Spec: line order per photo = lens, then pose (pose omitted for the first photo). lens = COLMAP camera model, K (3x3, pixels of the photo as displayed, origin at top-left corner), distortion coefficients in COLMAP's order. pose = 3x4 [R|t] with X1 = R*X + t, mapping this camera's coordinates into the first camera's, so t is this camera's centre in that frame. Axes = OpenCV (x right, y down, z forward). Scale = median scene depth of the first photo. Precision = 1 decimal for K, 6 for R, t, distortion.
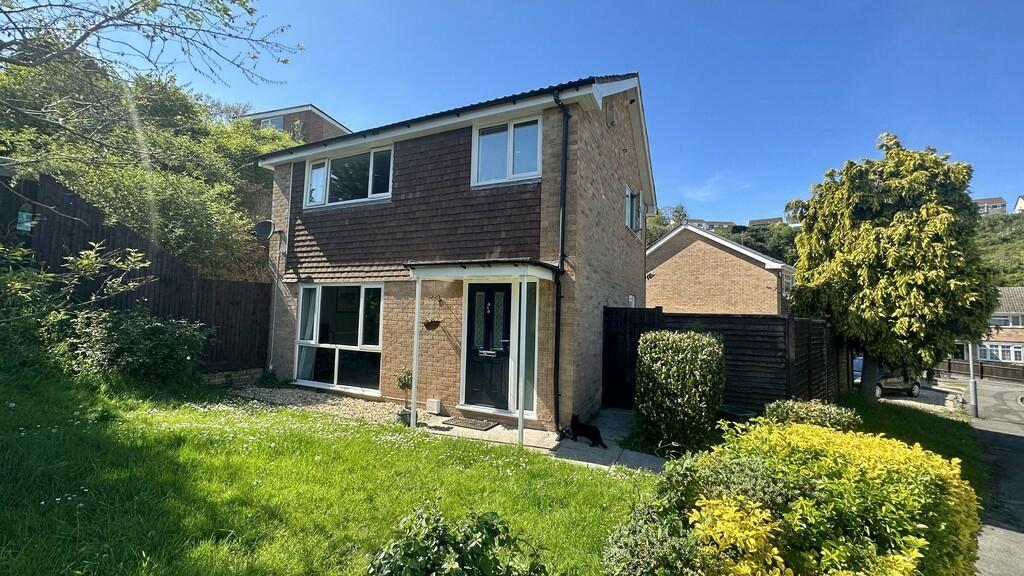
lens RADIAL K [[410.4, 0, 511.1], [0, 410.4, 288.3], [0, 0, 1]] dist [-0.001318, 0.000586]
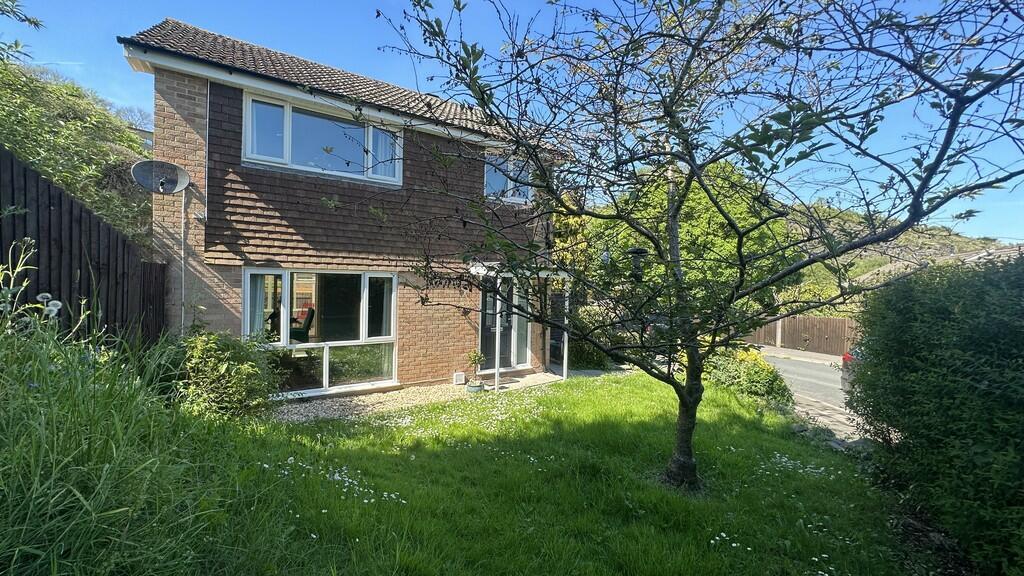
lens RADIAL K [[410.4, 0, 503.6], [0, 410.4, 291.1], [0, 0, 1]] dist [-0.001318, 0.000586]
pose [[0.499235, -0.033211, 0.865830, -1.085202], [-0.059783, 0.995564, 0.072658, -0.058356], [-0.864402, -0.088035, 0.495034, 0.297773]]
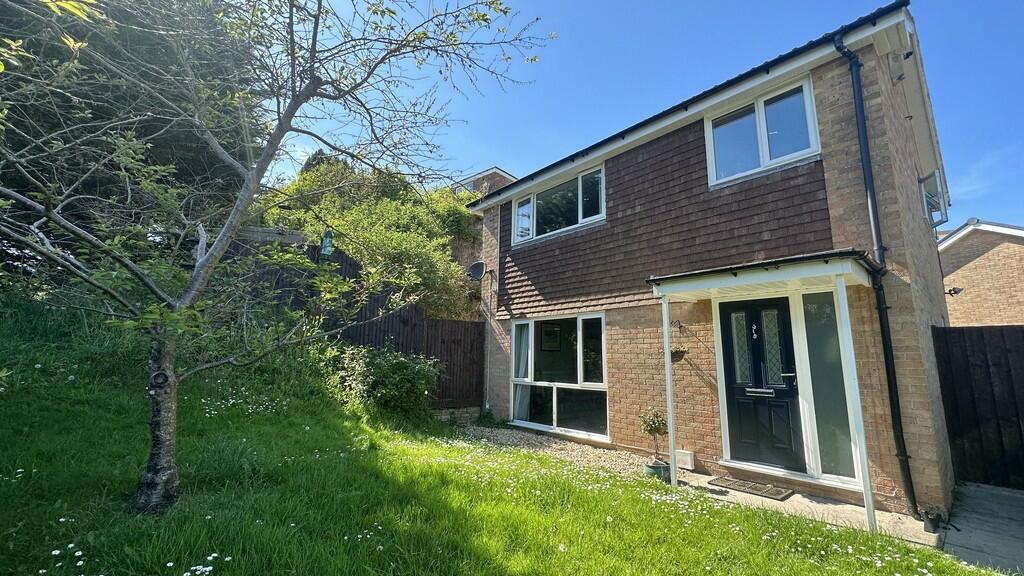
lens RADIAL K [[410.4, 0, 512.4], [0, 410.4, 287.9], [0, 0, 1]] dist [-0.001318, 0.000586]
pose [[0.922424, -0.081076, -0.377572, -0.159785], [0.036339, 0.991598, -0.124148, 0.041082], [0.384465, 0.100796, 0.917620, 0.101284]]
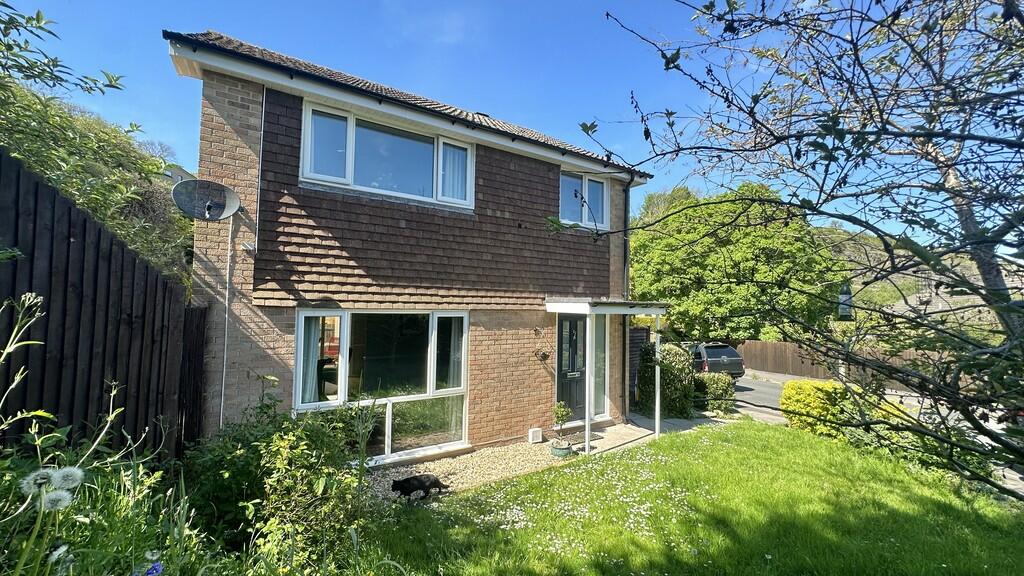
lens RADIAL K [[410.4, 0, 505.0], [0, 410.4, 289.4], [0, 0, 1]] dist [-0.001318, 0.000586]
pose [[0.509738, 0.020284, 0.860090, -1.034968], [-0.054420, 0.998480, 0.008705, -0.071335], [-0.858607, -0.051244, 0.510067, 0.535192]]
